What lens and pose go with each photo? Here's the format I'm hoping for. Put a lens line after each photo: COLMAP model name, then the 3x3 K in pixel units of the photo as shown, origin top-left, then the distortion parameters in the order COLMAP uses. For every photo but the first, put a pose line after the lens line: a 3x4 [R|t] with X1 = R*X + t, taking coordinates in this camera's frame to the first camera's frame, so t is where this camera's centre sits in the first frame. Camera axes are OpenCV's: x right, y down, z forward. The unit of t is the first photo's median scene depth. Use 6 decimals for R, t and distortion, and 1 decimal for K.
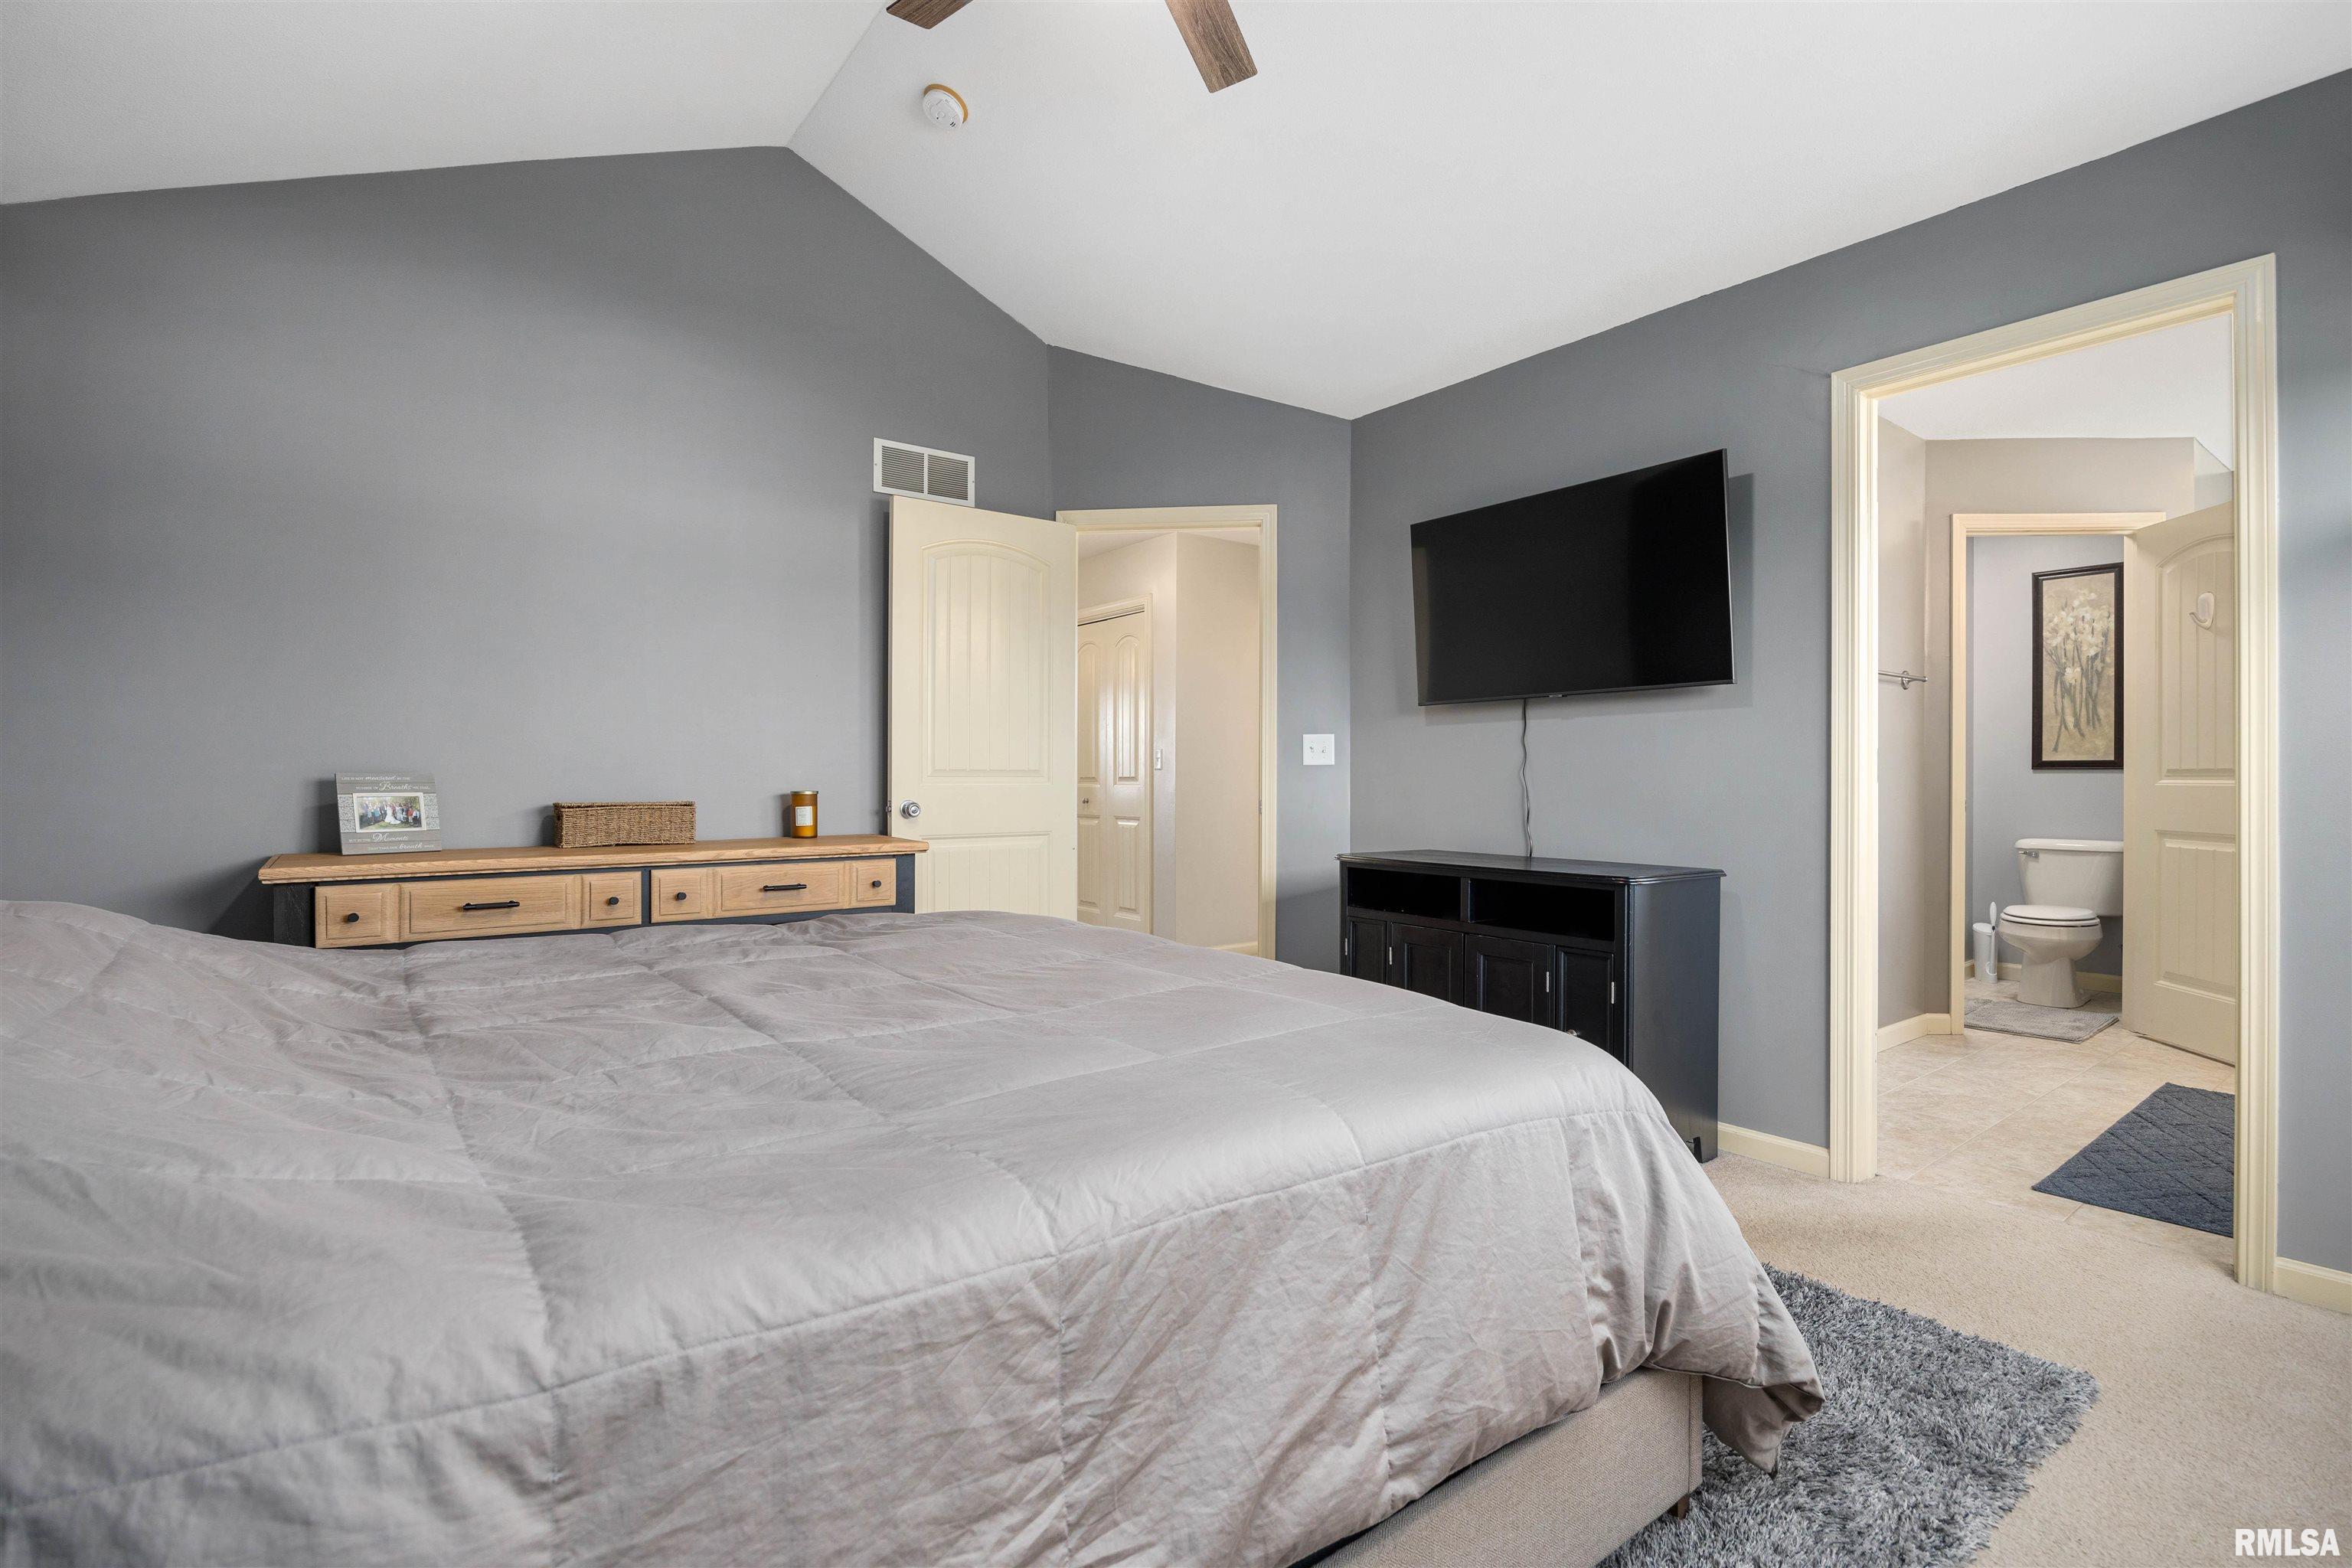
lens RADIAL K [[1127.4, 0, 1177.6], [0, 1127.4, 781.6], [0, 0, 1]] dist [0.001274, 0.000089]
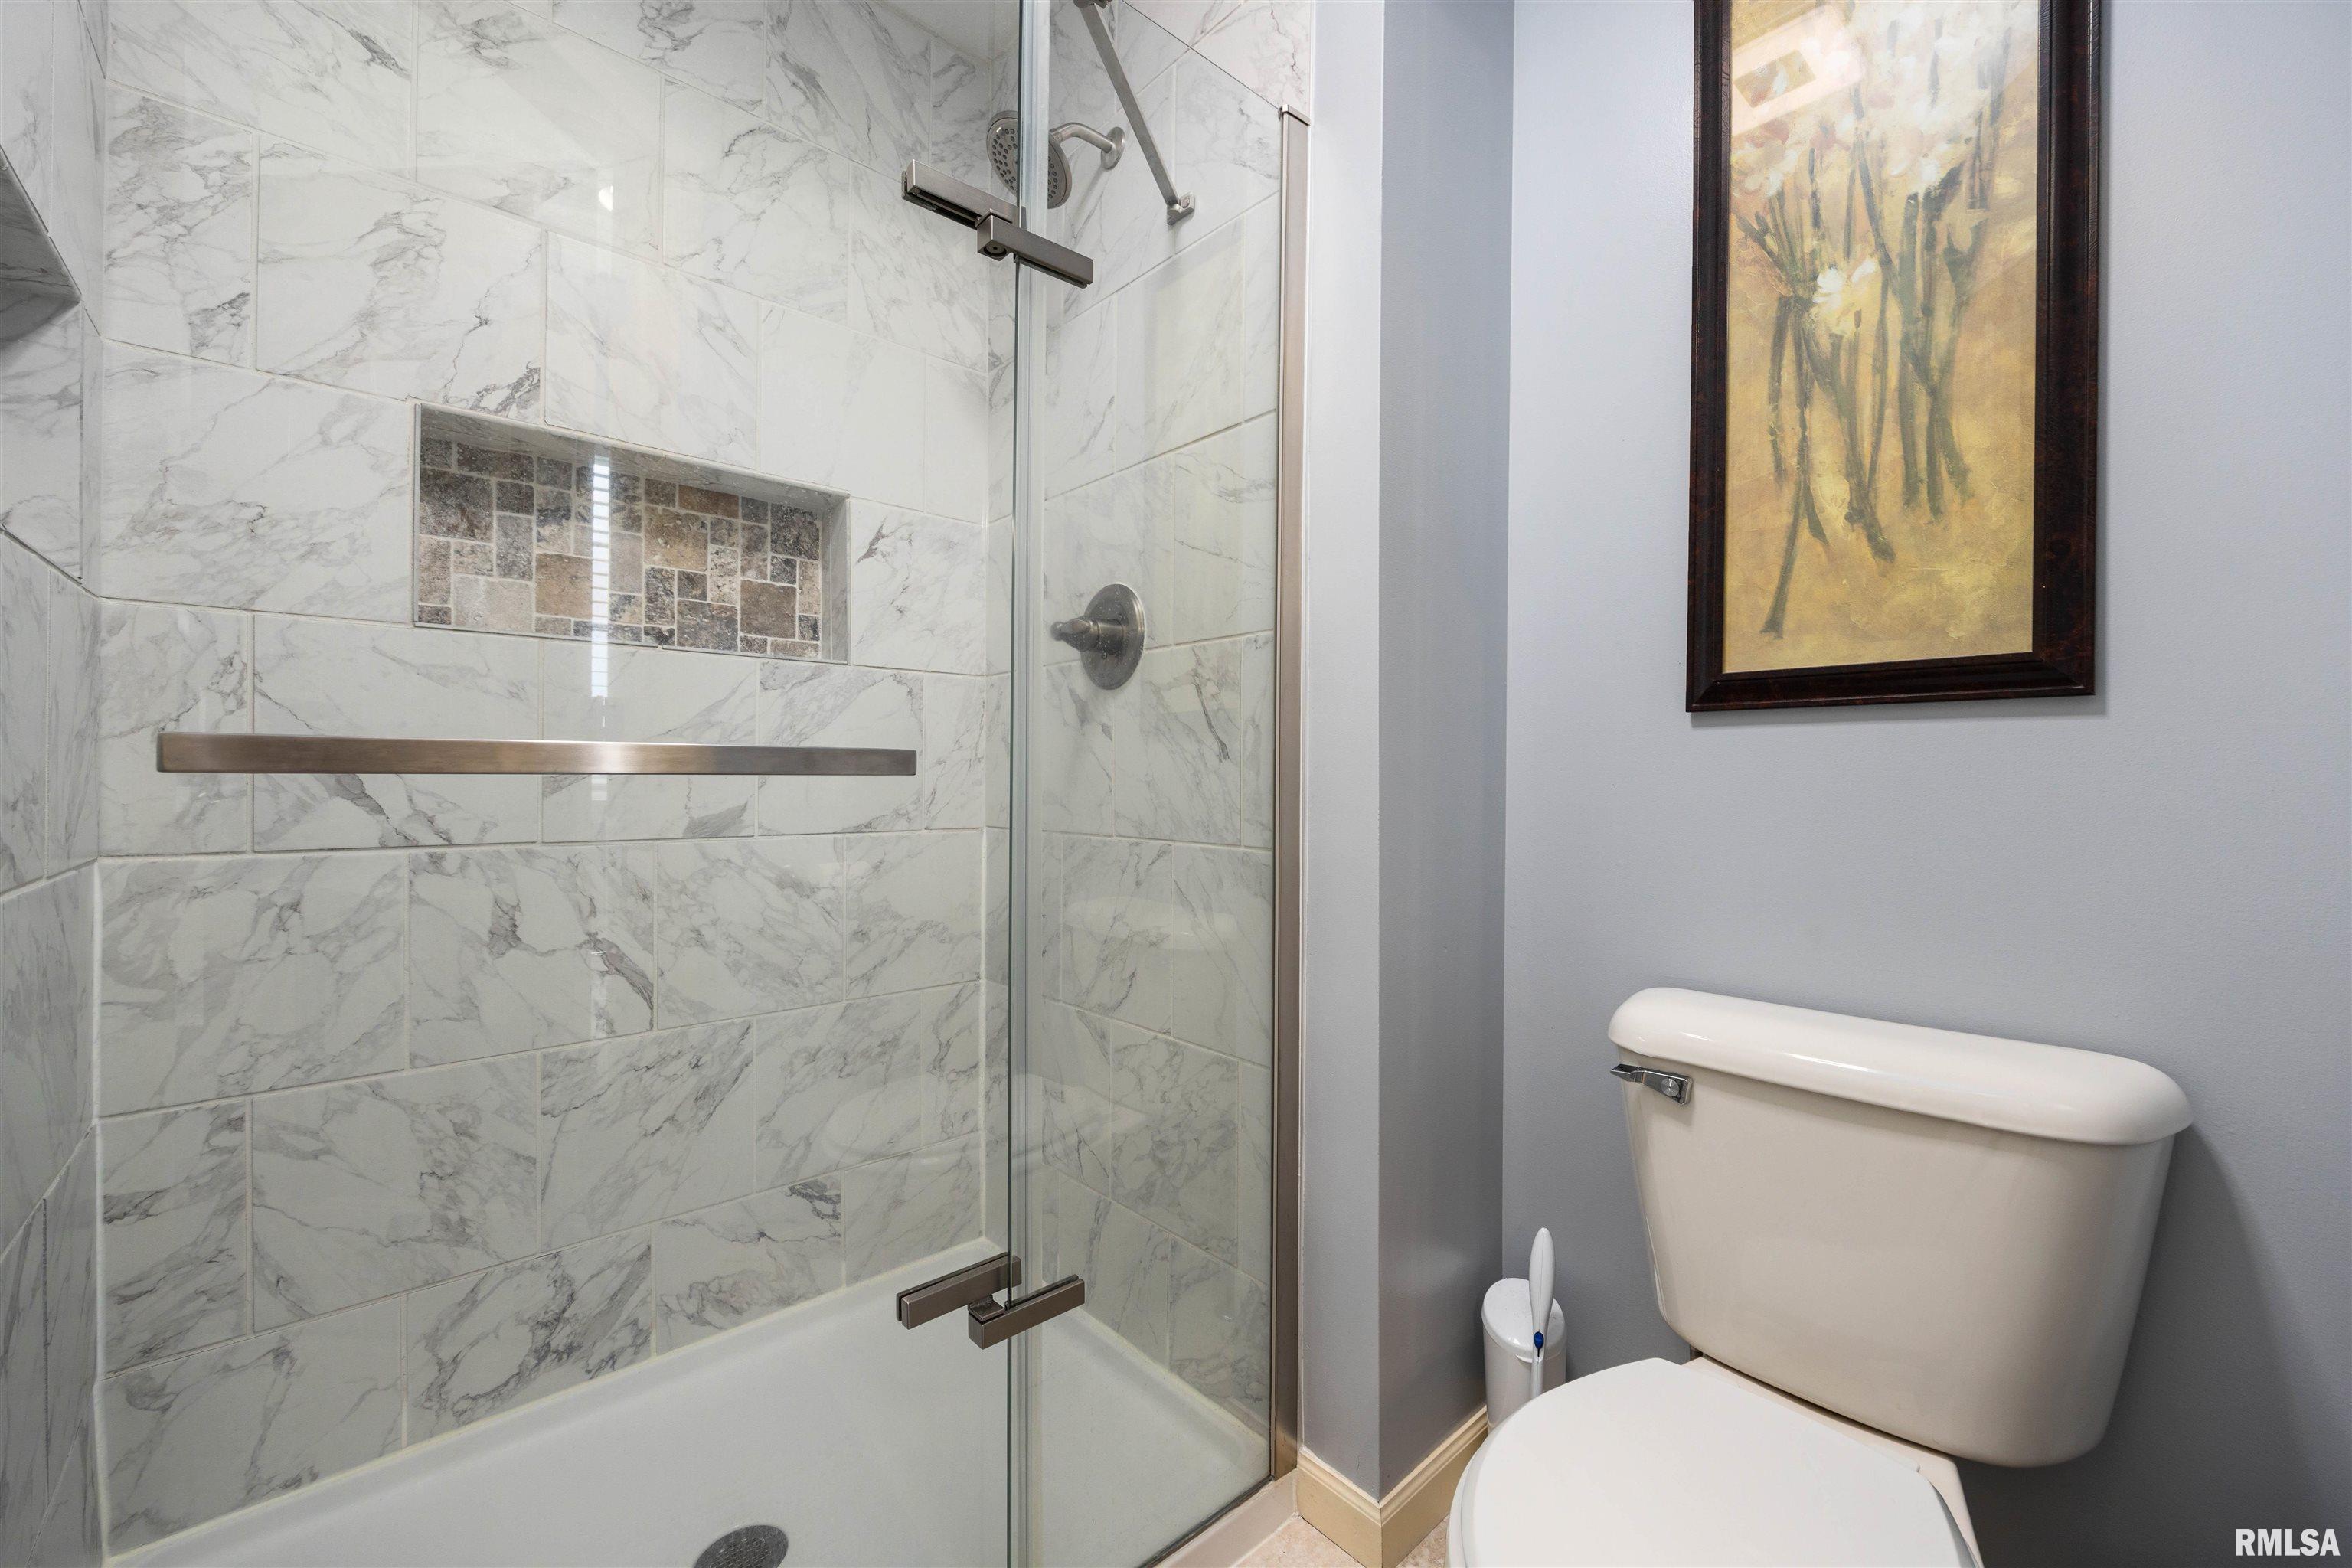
lens RADIAL K [[938.4, 0, 1175.2], [0, 938.4, 783.7], [0, 0, 1]] dist [0.008612, -0.001303]
pose [[0.996818, 0.000944, 0.079710, 0.639440], [-0.001074, 0.999998, 0.001583, 0.005611], [-0.079709, -0.001663, 0.996817, 0.815887]]
